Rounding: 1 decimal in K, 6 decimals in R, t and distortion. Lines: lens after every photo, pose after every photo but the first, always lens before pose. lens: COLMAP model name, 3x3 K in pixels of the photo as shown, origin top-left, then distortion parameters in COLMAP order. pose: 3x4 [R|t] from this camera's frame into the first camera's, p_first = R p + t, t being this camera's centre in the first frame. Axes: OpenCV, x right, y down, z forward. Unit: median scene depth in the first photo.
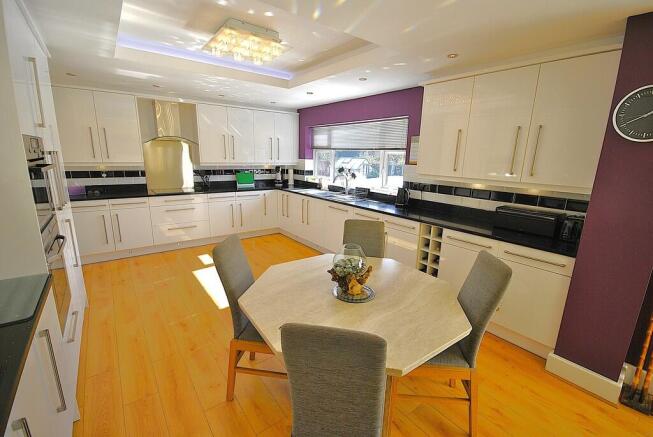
lens RADIAL K [[290.0, 0, 321.3], [0, 290.0, 216.7], [0, 0, 1]] dist [0.003254, 0.000561]
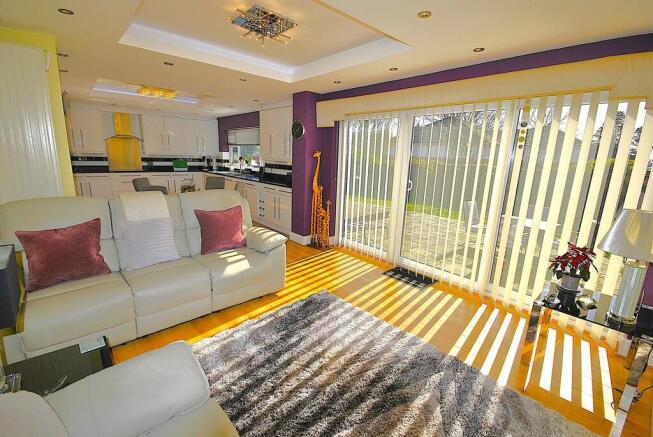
lens RADIAL K [[290.0, 0, 330.9], [0, 290.0, 221.9], [0, 0, 1]] dist [0.003254, 0.000561]
pose [[0.996652, -0.013000, 0.080722, 0.387623], [0.011664, 0.999787, 0.017005, 0.147802], [-0.080926, -0.016007, 0.996592, -0.557794]]
